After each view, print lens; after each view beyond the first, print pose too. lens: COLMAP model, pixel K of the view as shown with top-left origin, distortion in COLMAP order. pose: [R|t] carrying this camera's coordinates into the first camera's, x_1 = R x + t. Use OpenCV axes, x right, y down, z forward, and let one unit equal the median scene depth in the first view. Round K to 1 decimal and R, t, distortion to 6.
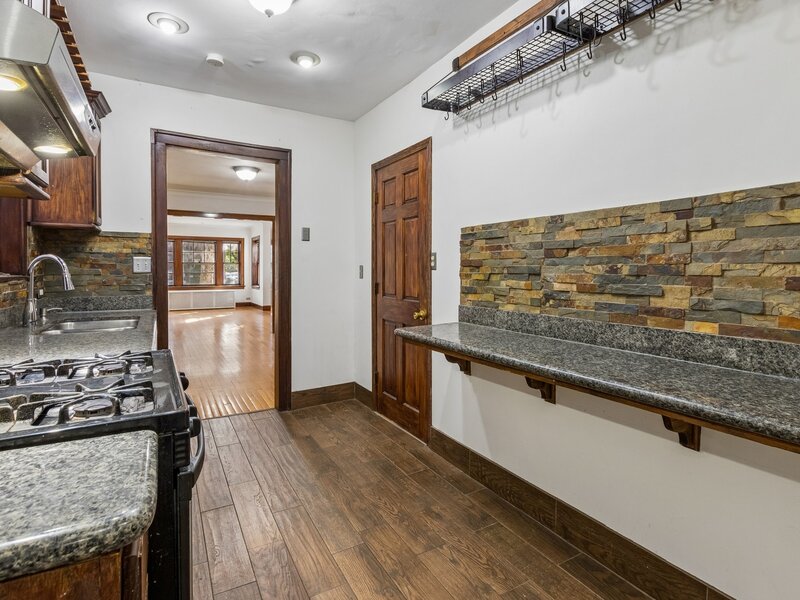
lens RADIAL K [[413.8, 0, 392.2], [0, 413.8, 267.3], [0, 0, 1]] dist [-0.002544, 0.000194]
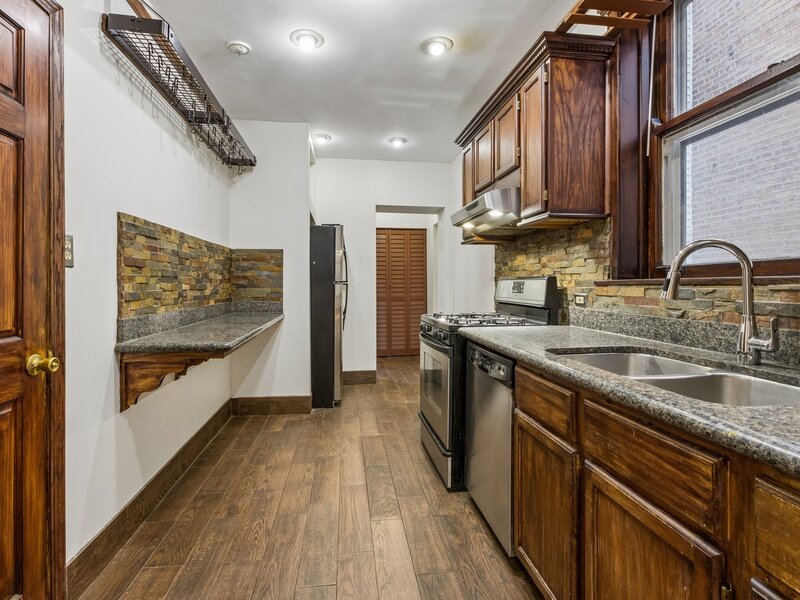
lens RADIAL K [[413.8, 0, 398.9], [0, 413.8, 293.4], [0, 0, 1]] dist [-0.002544, 0.000194]
pose [[-0.931534, -0.004113, 0.363631, -0.611814], [0.001970, 0.999864, 0.016356, 0.039668], [-0.363649, 0.015953, -0.931399, 1.672682]]
